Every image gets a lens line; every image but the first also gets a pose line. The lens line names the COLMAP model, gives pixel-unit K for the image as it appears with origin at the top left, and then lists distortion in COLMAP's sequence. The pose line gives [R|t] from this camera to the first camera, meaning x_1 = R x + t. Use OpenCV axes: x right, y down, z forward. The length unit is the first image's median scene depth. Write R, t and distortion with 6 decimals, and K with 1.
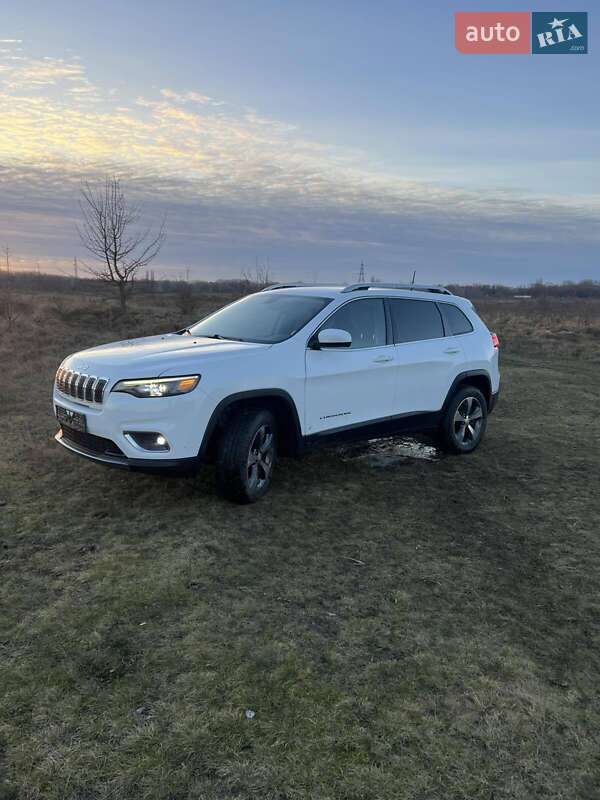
lens RADIAL K [[623.3, 0, 297.5], [0, 623.3, 400.4], [0, 0, 1]] dist [0.068755, -0.094717]
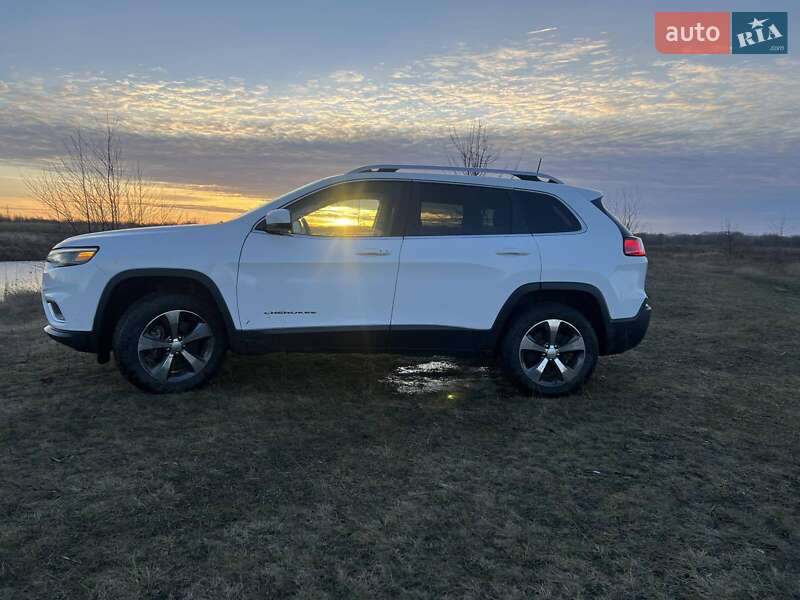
lens RADIAL K [[609.5, 0, 396.5], [0, 609.5, 303.1], [0, 0, 1]] dist [0.063367, -0.077195]
pose [[0.828317, 0.061287, -0.556897, 0.666126], [-0.103821, 0.993574, -0.045078, 0.035037], [0.550556, 0.095156, 0.829357, 0.405966]]
